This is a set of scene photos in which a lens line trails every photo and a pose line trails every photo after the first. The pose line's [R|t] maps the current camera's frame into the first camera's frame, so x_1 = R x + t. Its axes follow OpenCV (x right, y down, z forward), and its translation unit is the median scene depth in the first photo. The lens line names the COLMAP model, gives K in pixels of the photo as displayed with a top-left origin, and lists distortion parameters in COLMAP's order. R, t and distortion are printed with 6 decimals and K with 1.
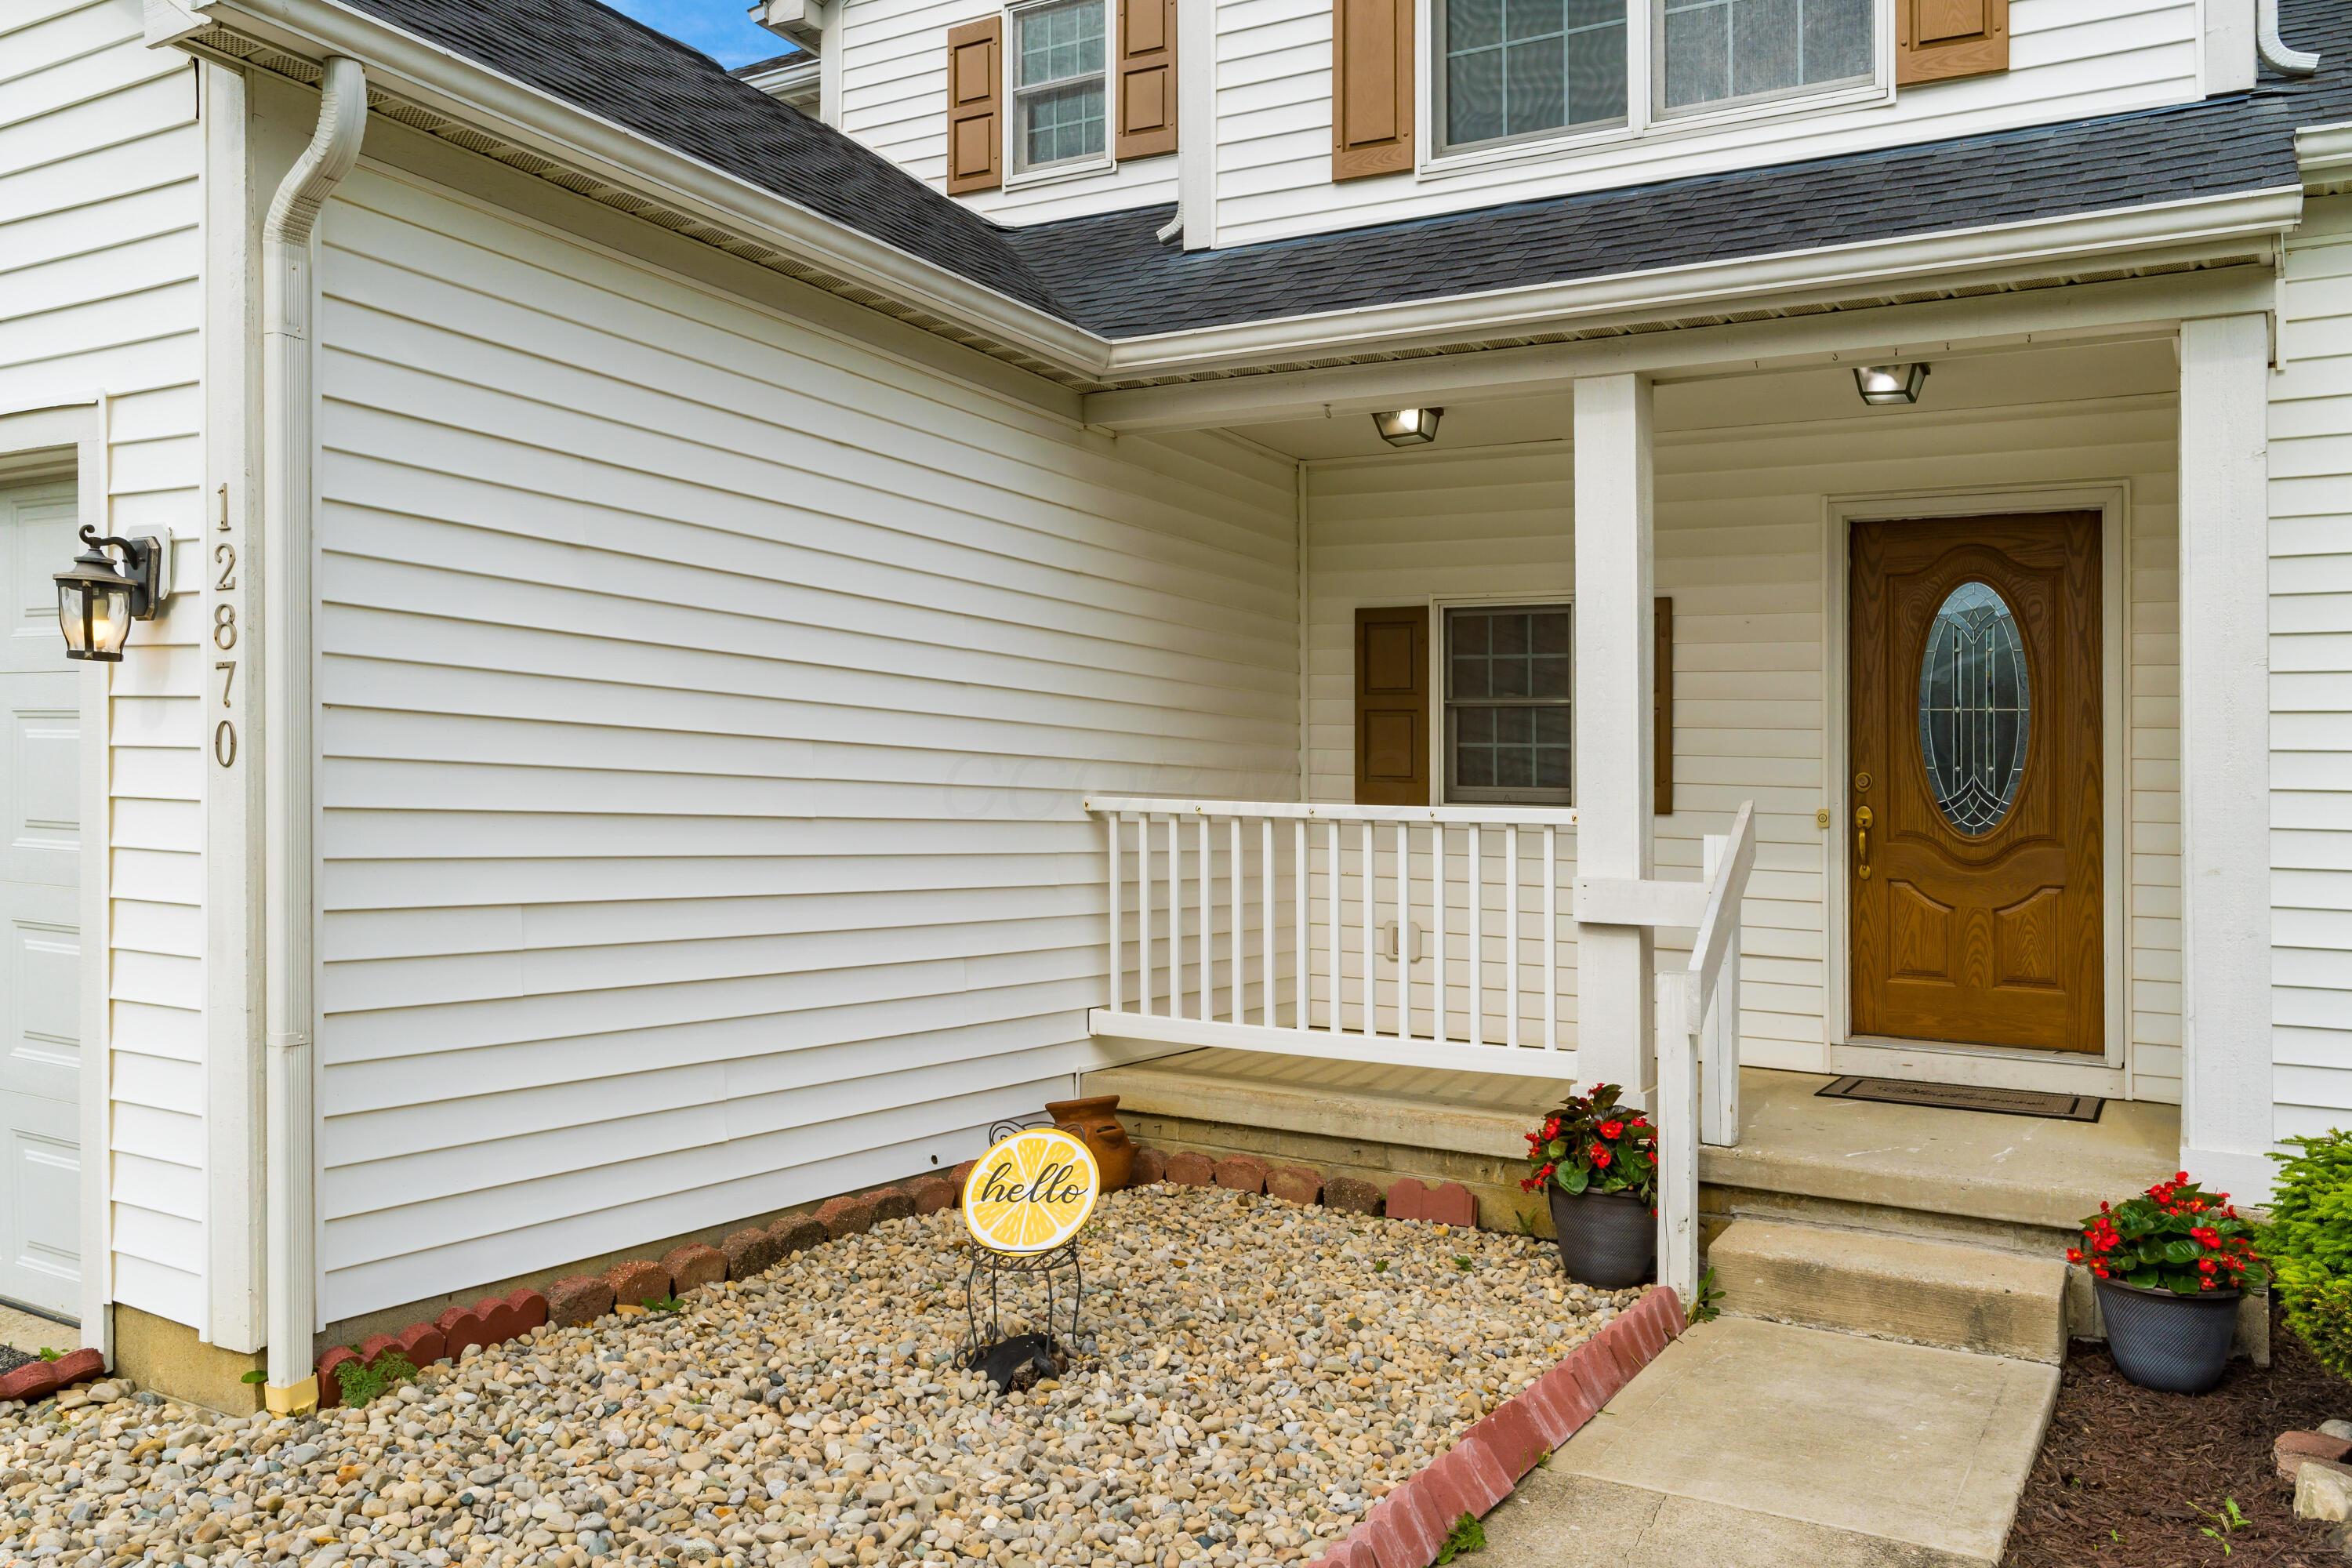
lens RADIAL K [[1948.6, 0, 980.4], [0, 1948.6, 834.9], [0, 0, 1]] dist [0.001138, 0.001541]
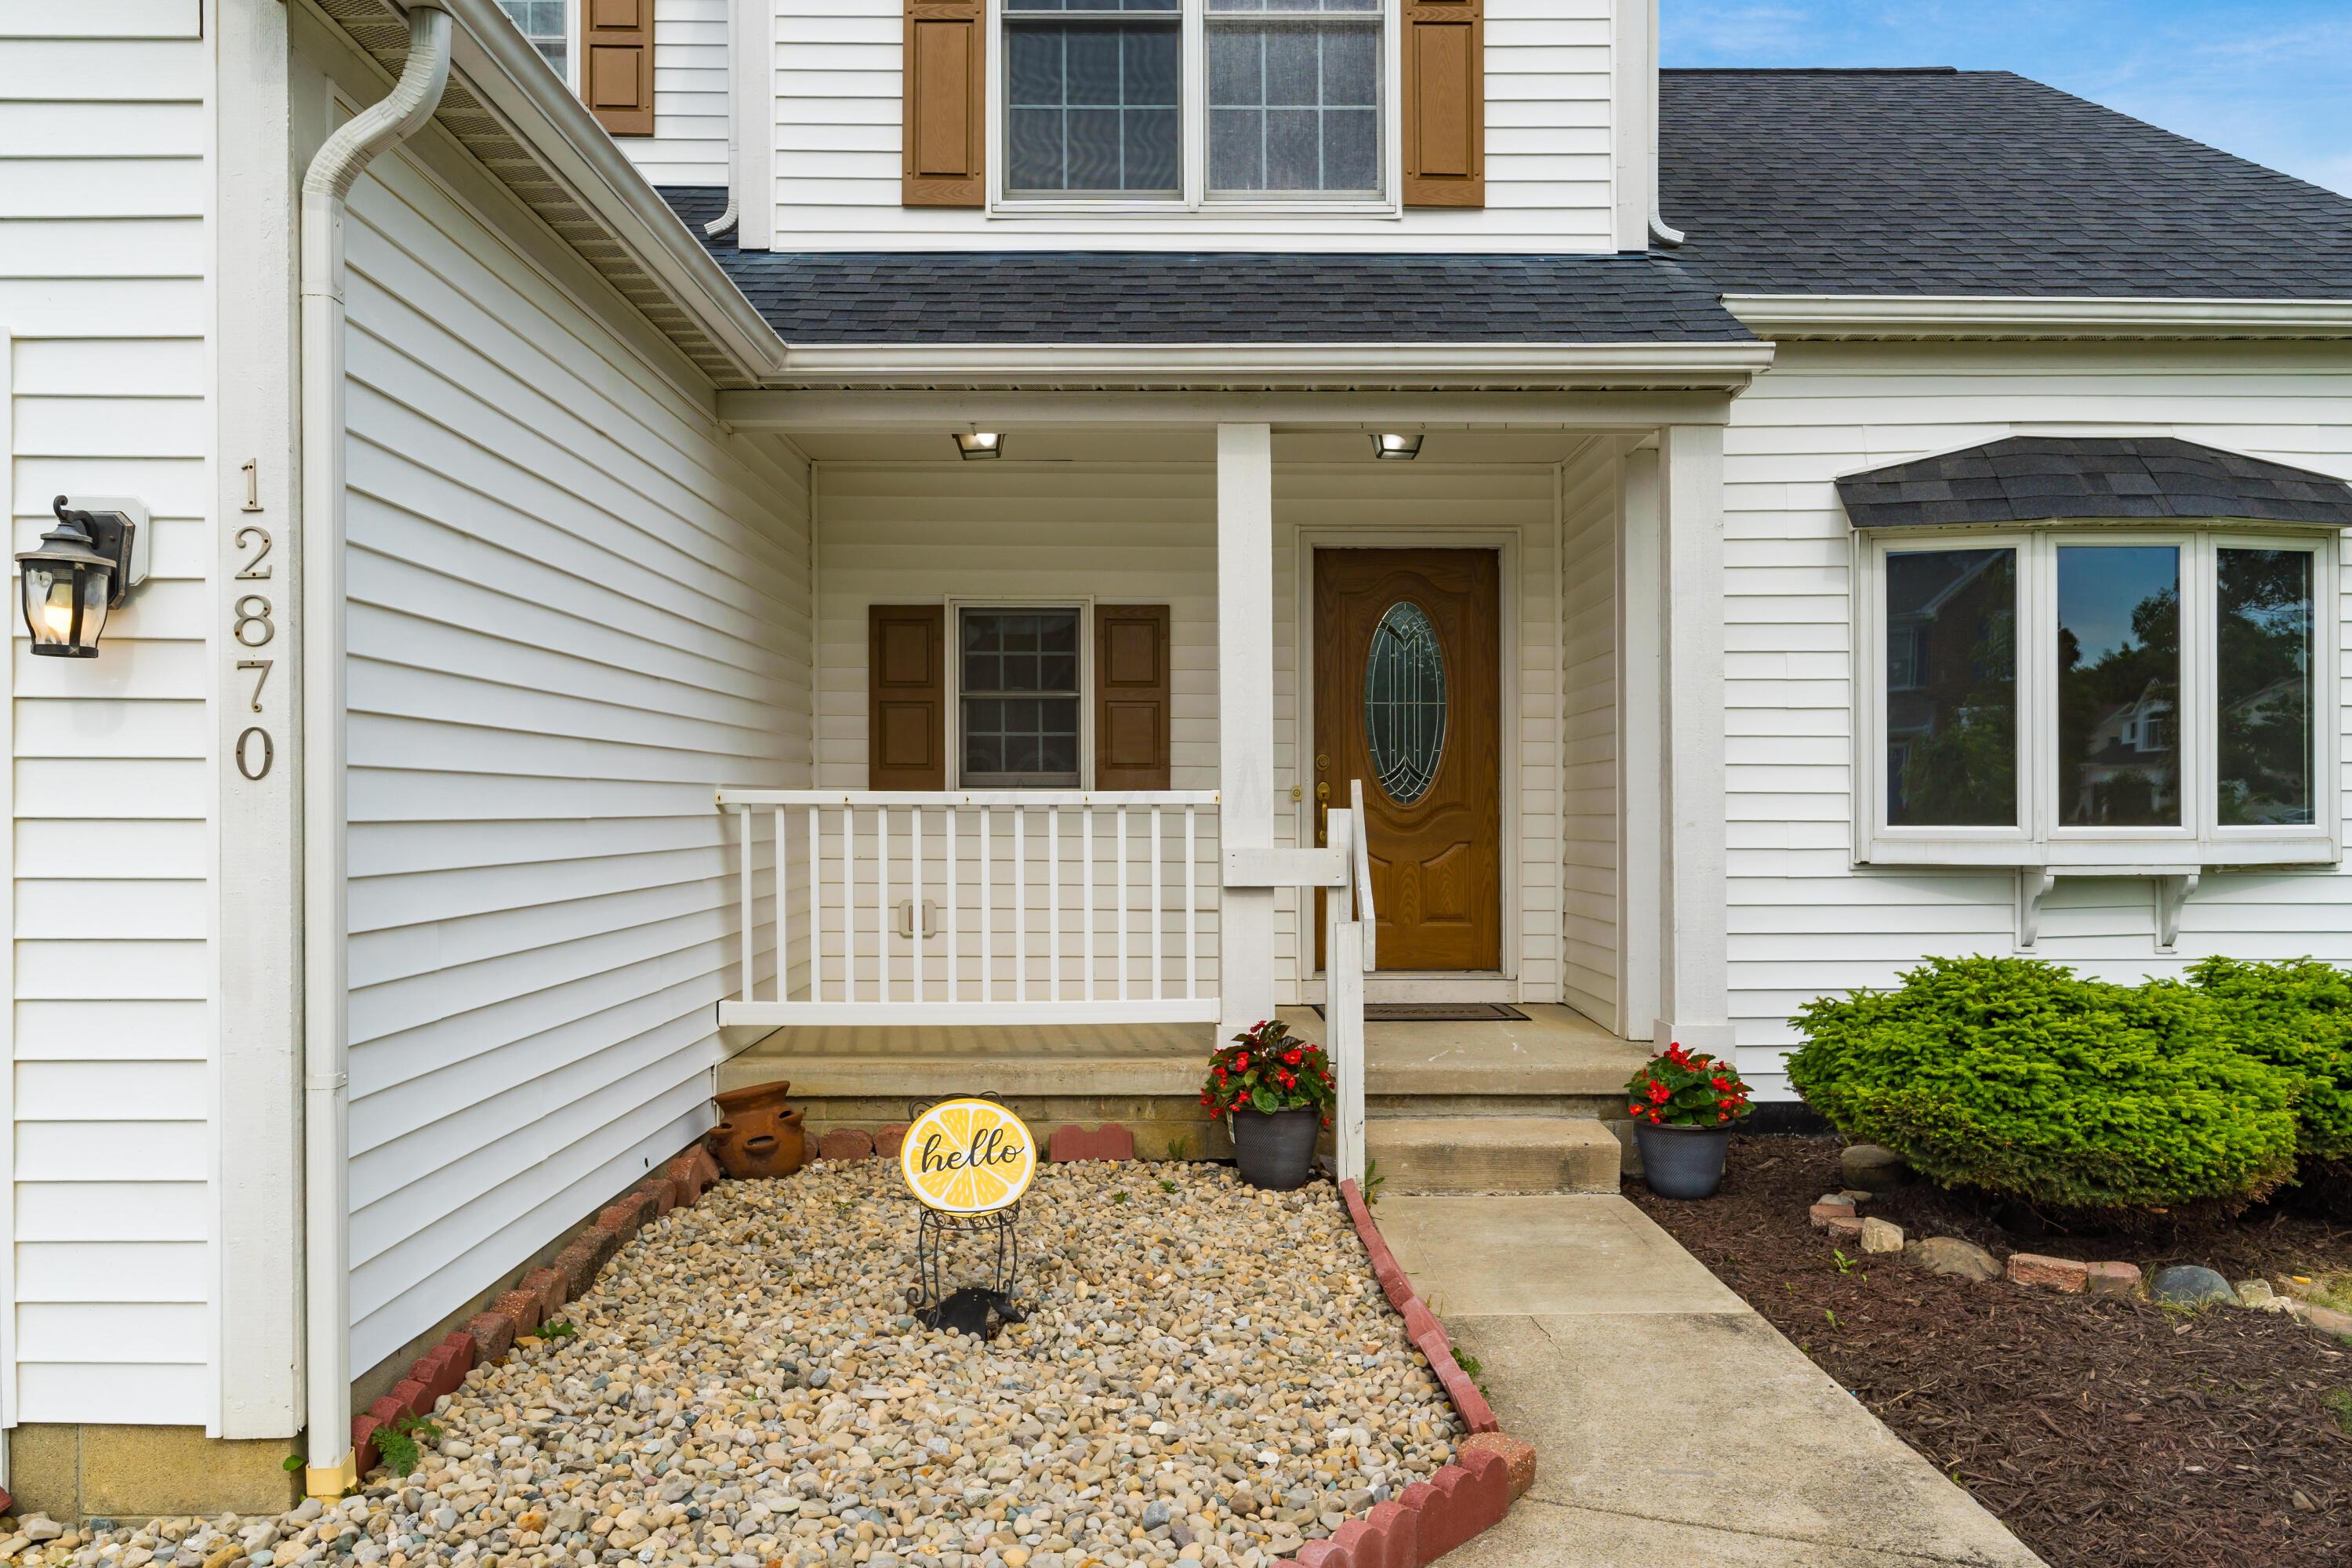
lens RADIAL K [[1972.6, 0, 1222.5], [0, 1972.6, 839.0], [0, 0, 1]] dist [0.000835, 0.004816]
pose [[0.835118, -0.037980, 0.548758, -0.347123], [0.031988, 0.999278, 0.020480, -0.008328], [-0.549139, 0.000451, 0.835731, 0.008239]]
